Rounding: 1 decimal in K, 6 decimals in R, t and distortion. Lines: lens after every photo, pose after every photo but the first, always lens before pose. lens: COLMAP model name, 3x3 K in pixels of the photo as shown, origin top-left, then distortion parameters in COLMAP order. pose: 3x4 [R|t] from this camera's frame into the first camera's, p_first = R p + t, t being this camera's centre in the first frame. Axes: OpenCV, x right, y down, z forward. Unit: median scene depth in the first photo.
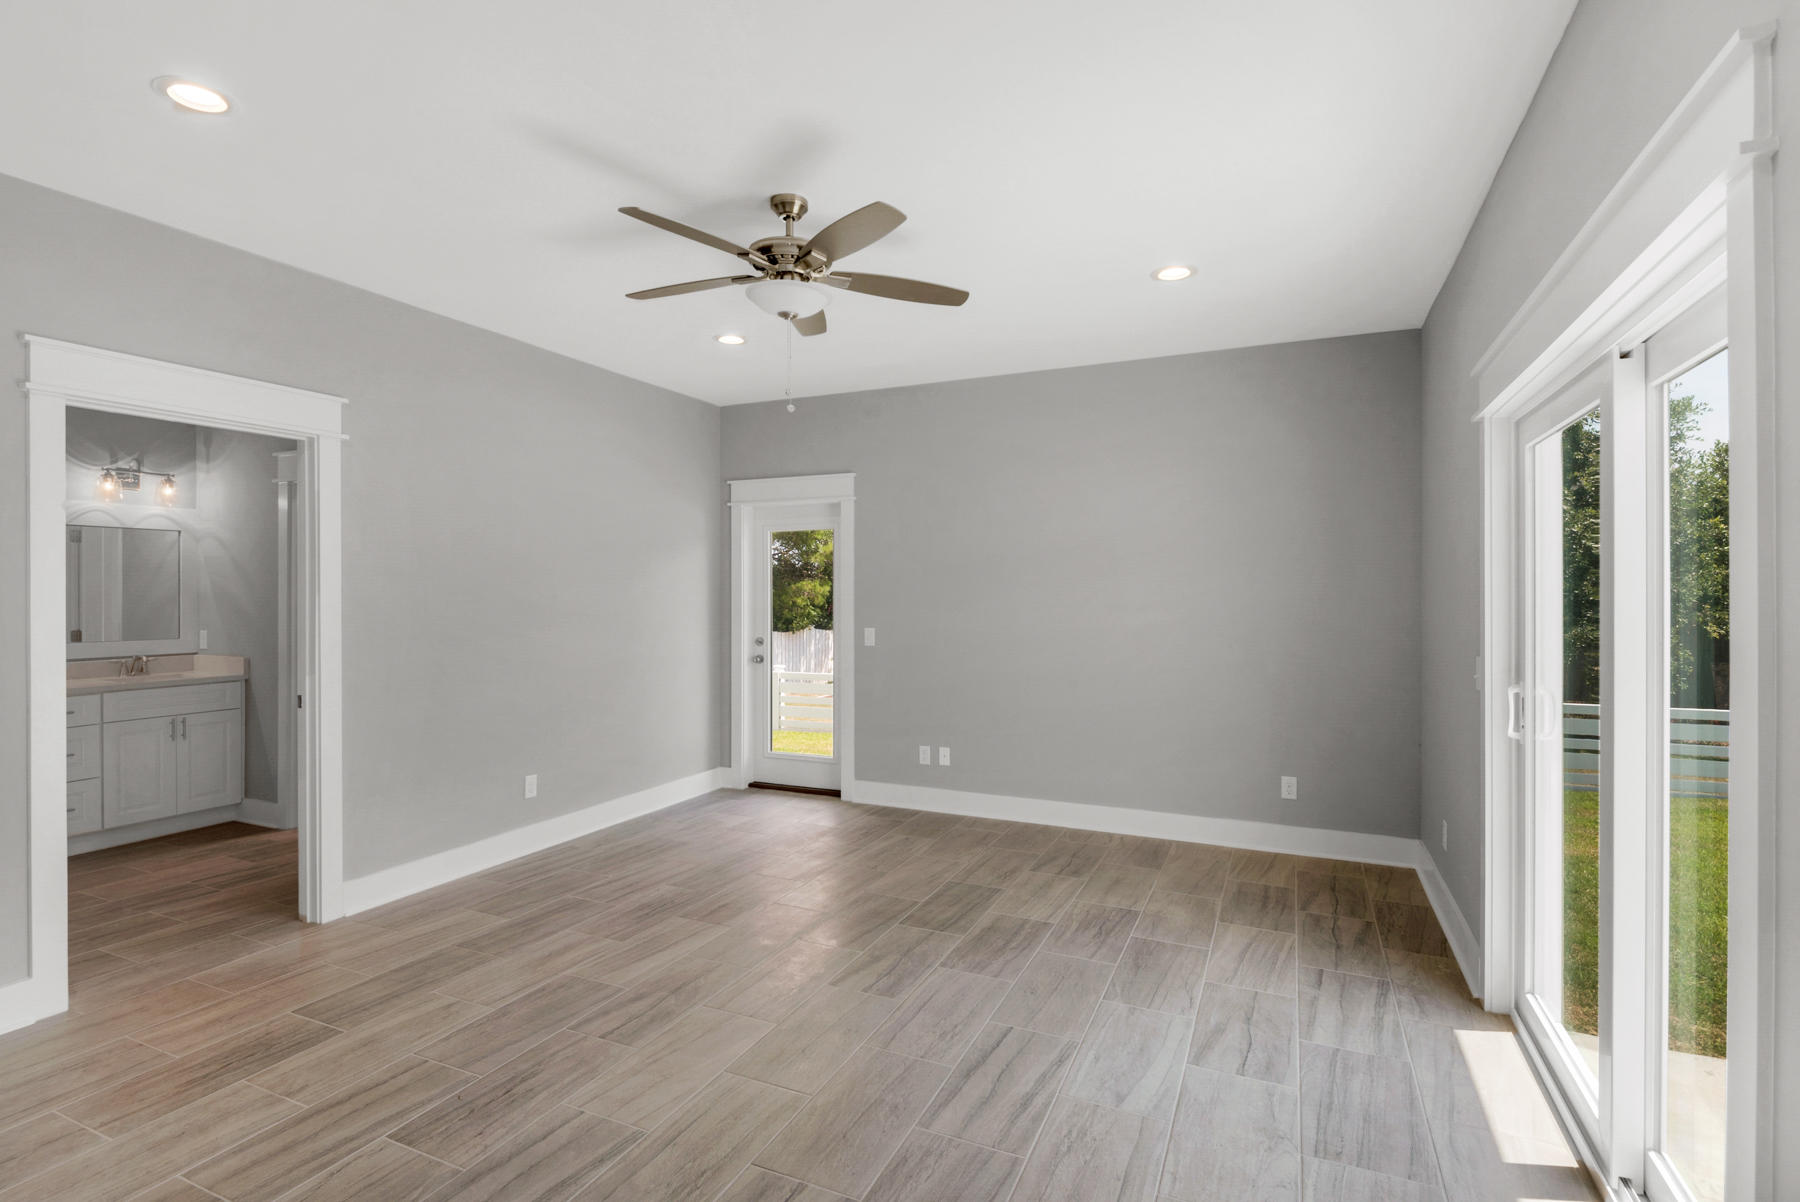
lens RADIAL K [[871.3, 0, 890.2], [0, 871.3, 600.2], [0, 0, 1]] dist [-0.000288, -0.000197]
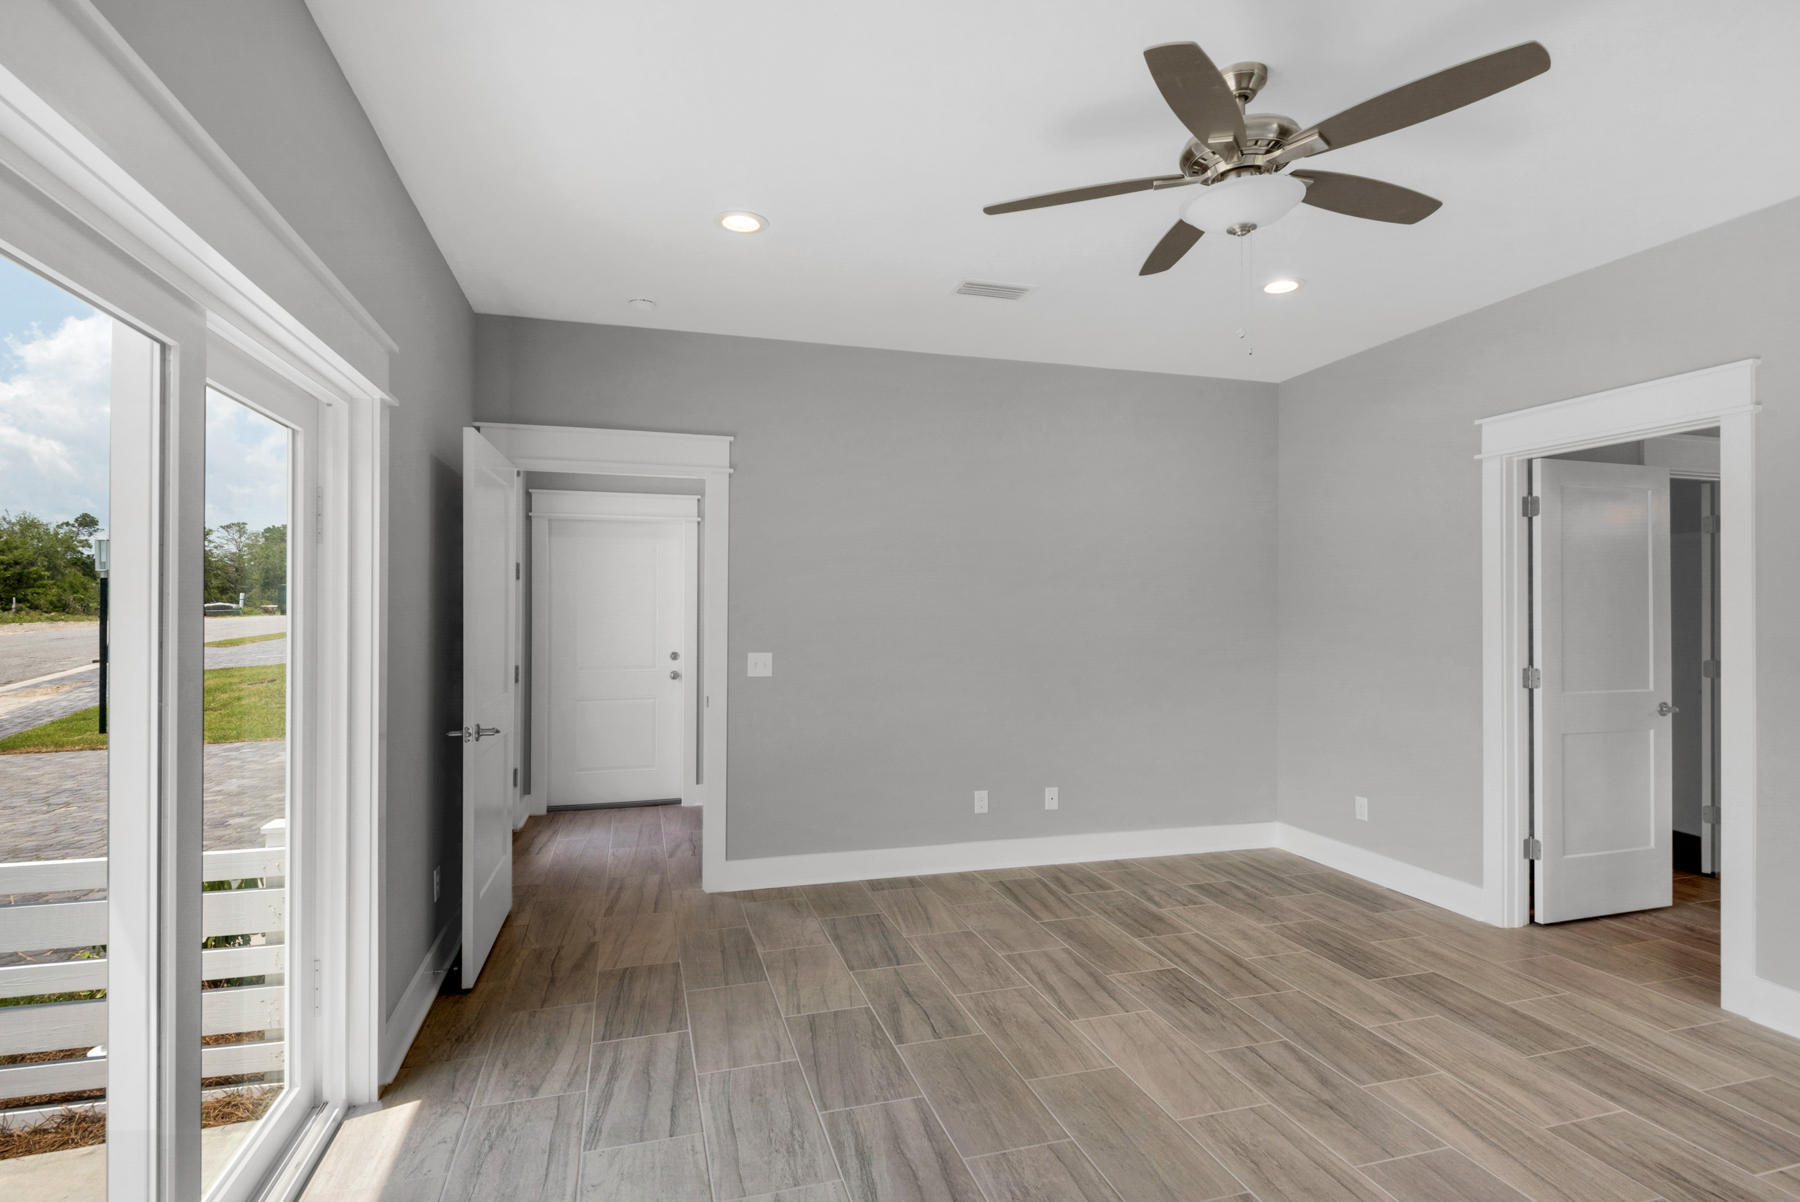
lens RADIAL K [[897.1, 0, 900.0], [0, 897.1, 601.0], [0, 0, 1]] dist [-0.000630, -0.000274]
pose [[-0.754133, -0.008001, -0.656673, 0.677534], [-0.004737, 0.999966, -0.006744, -0.004103], [0.656705, -0.001976, -0.754145, 1.567400]]
